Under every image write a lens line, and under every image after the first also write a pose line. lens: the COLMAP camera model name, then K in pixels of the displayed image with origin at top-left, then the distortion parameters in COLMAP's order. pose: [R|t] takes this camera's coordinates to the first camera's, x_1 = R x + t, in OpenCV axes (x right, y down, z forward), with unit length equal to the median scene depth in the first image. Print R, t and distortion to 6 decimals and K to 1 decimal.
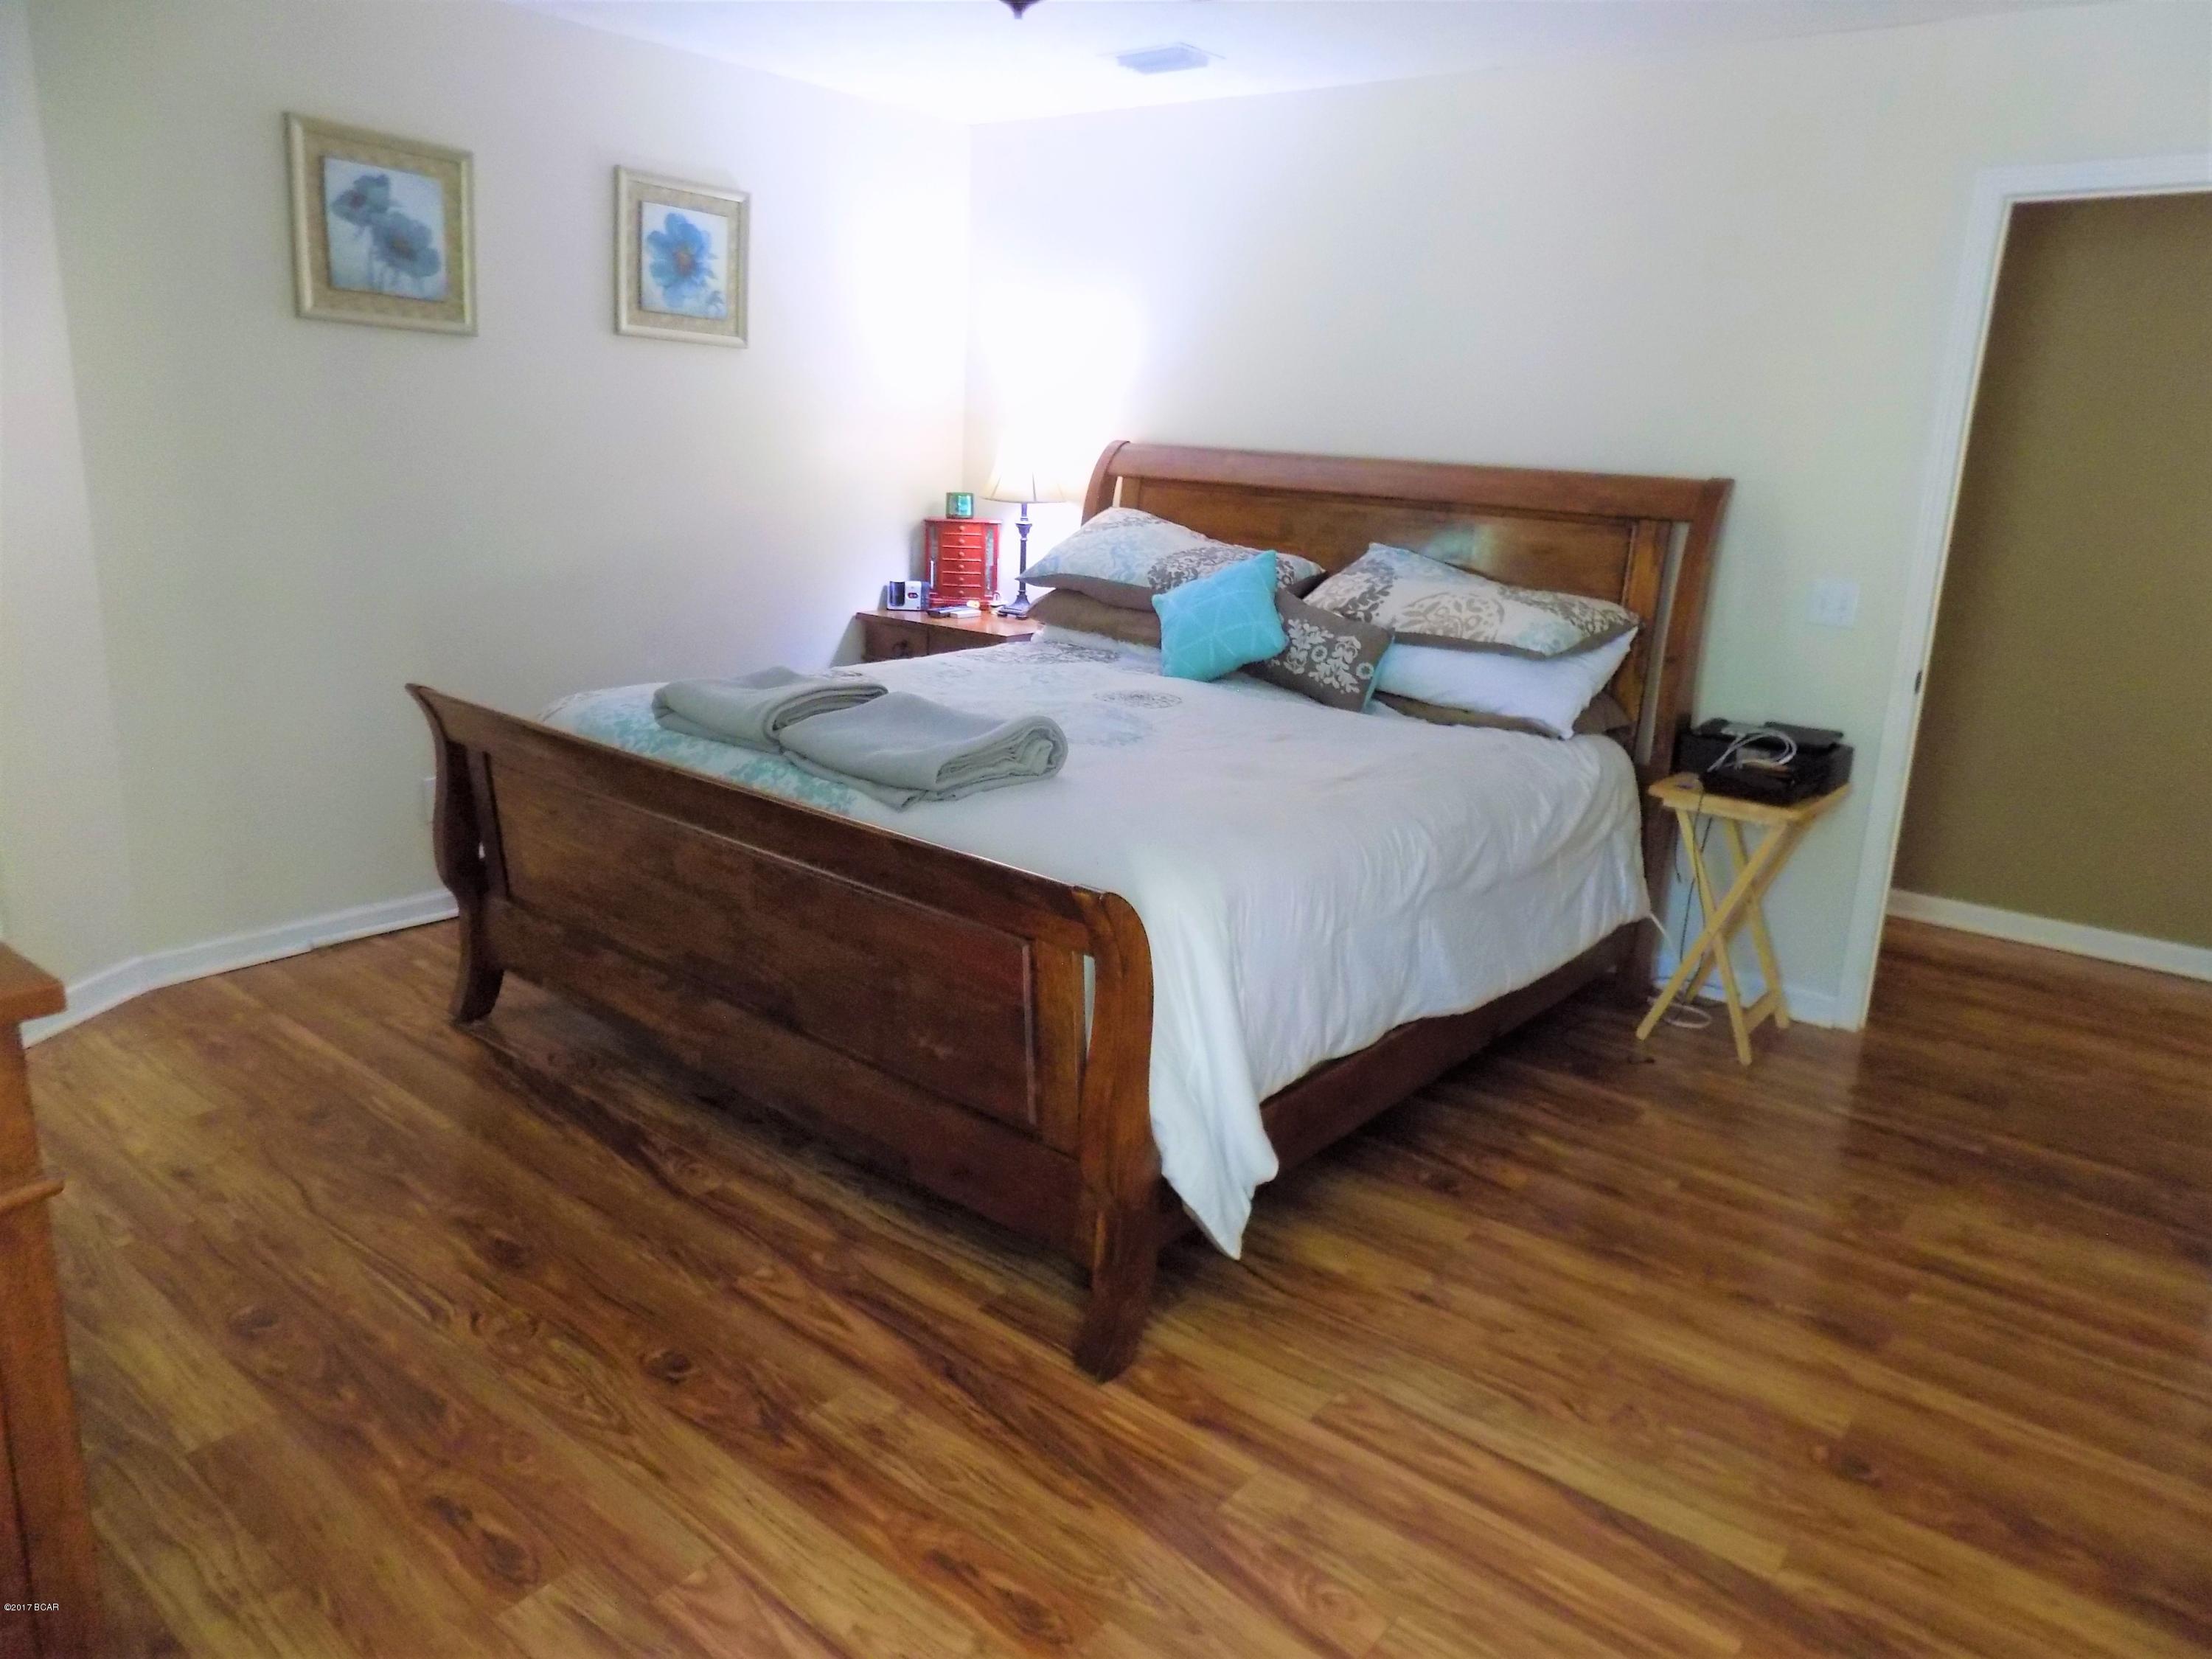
lens RADIAL K [[1468.9, 0, 1160.3], [0, 1468.9, 843.5], [0, 0, 1]] dist [-0.054320, 0.050842]
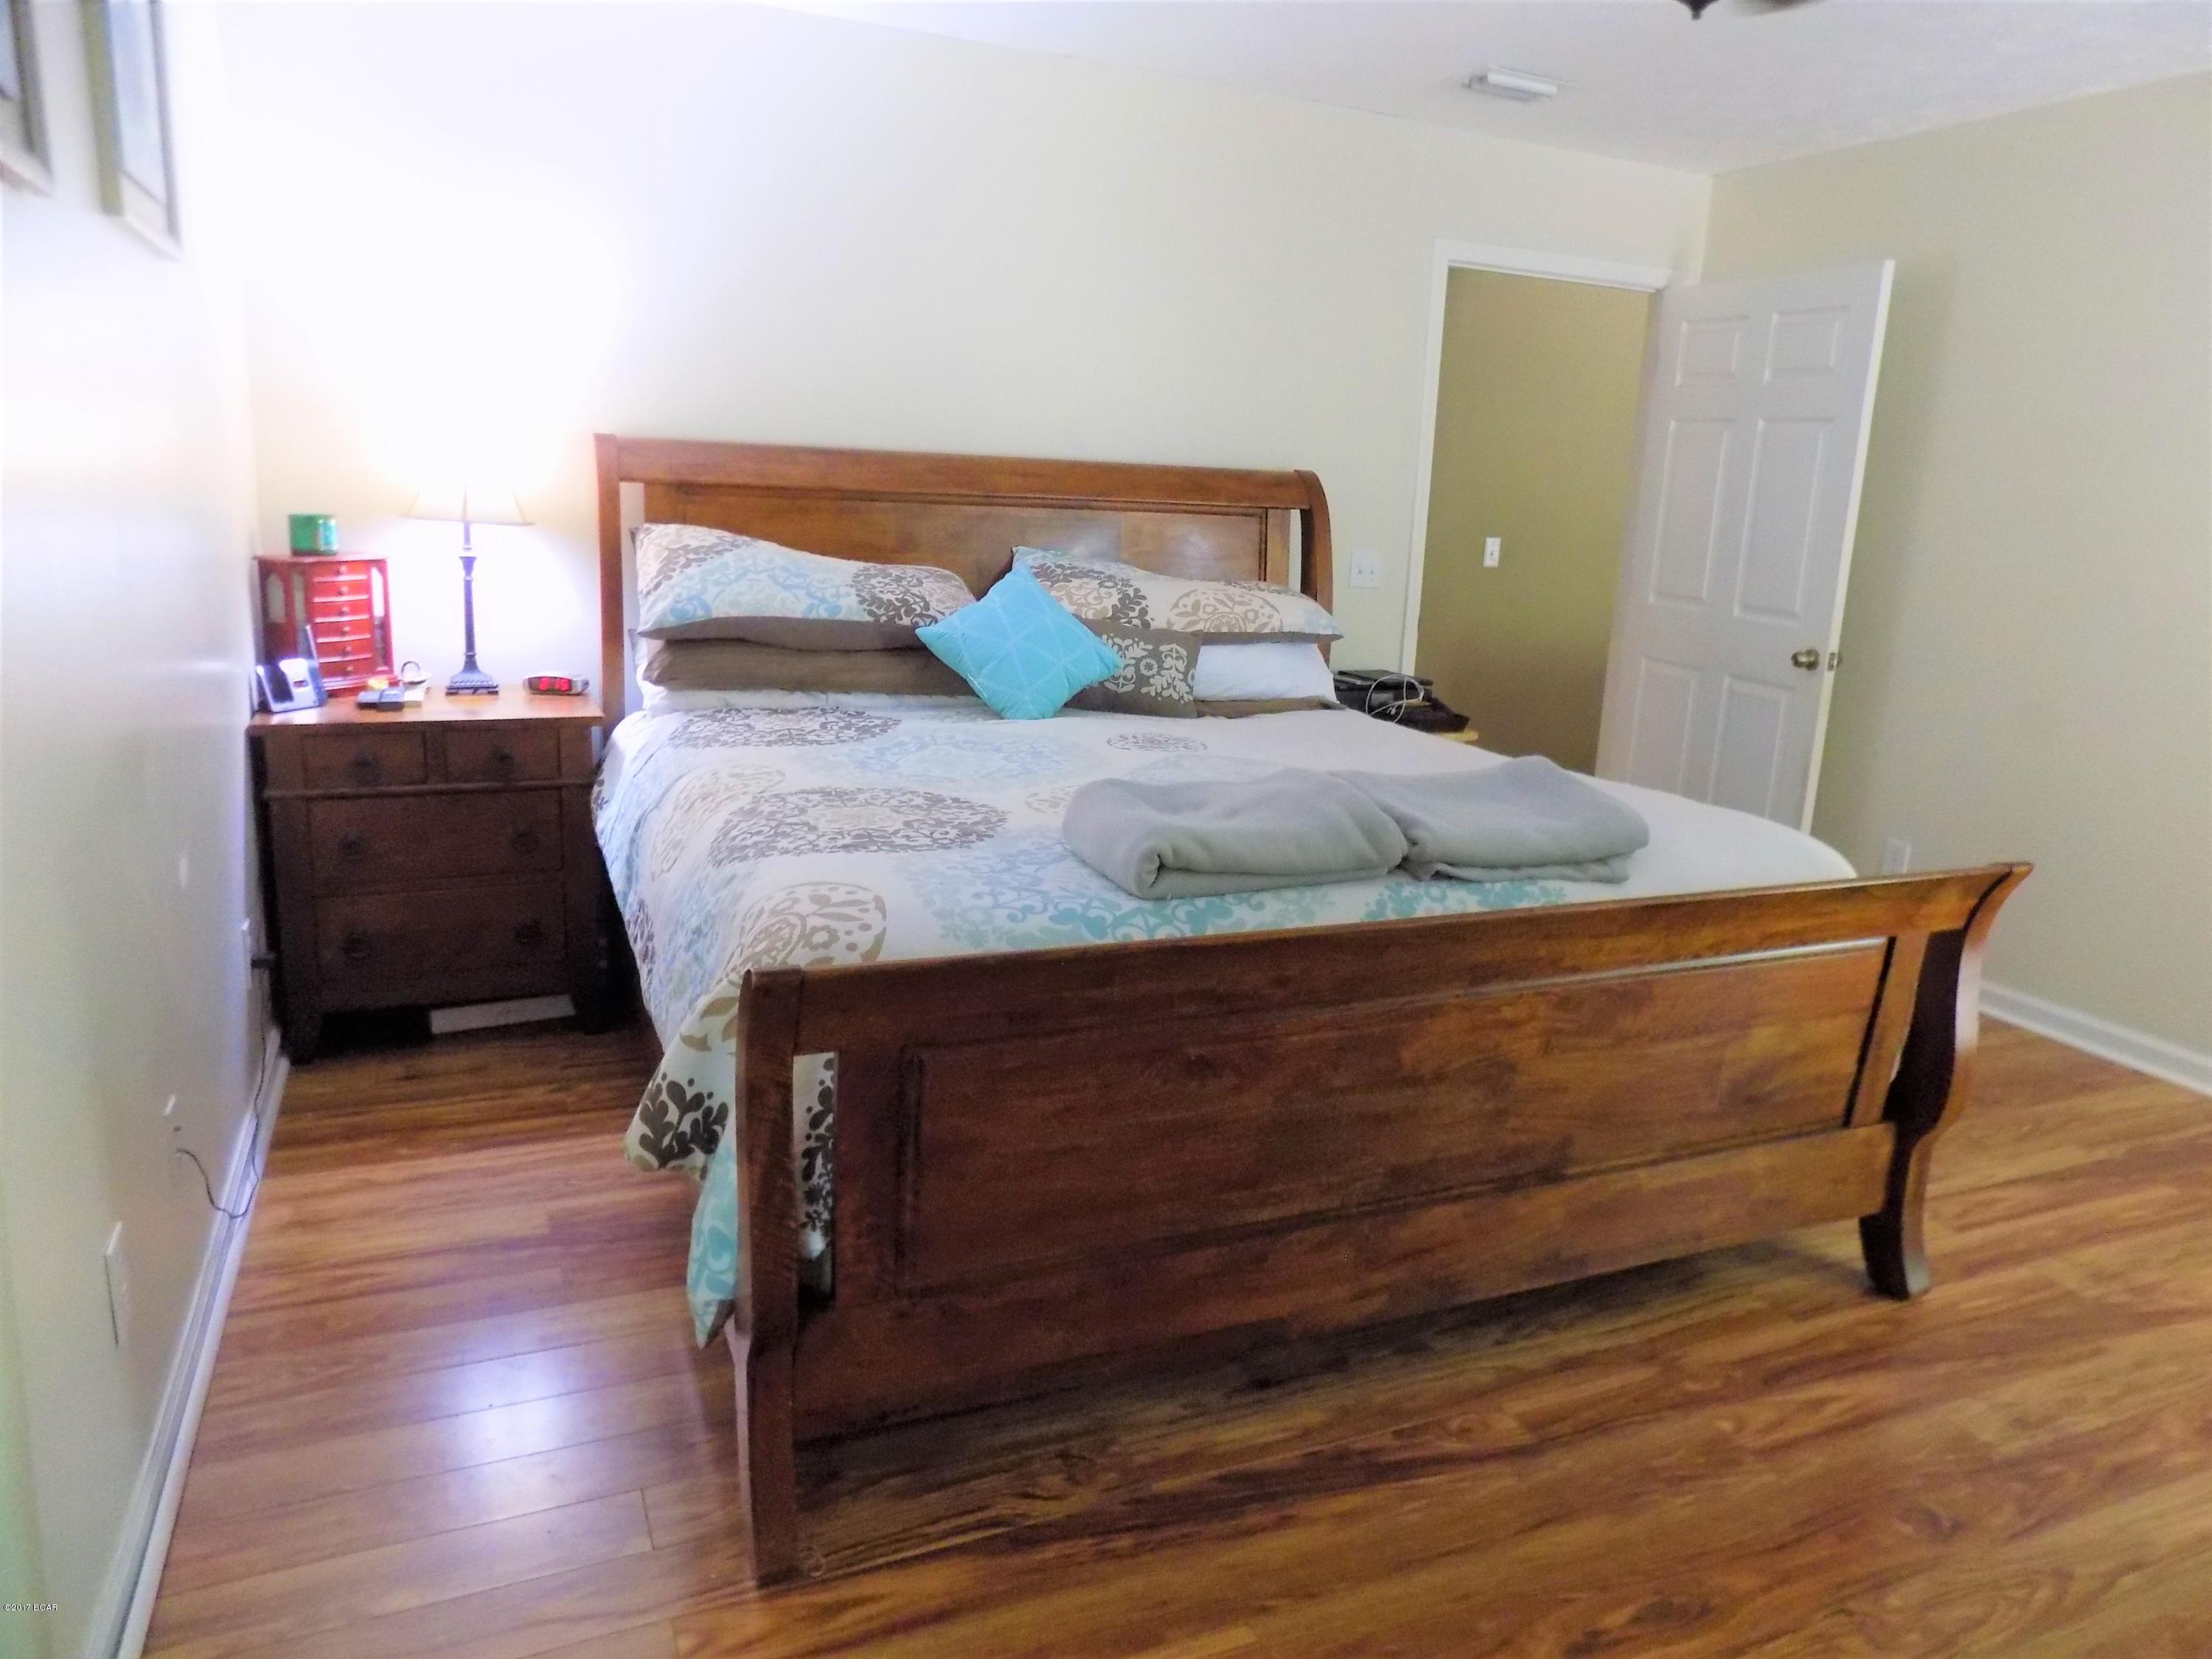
lens RADIAL K [[1468.9, 0, 1093.5], [0, 1468.9, 828.0], [0, 0, 1]] dist [-0.054320, 0.050842]
pose [[0.482377, -0.229431, 0.845384, -0.985945], [0.215244, 0.966546, 0.139495, -0.226513], [-0.849107, 0.114674, 0.515624, 0.742457]]
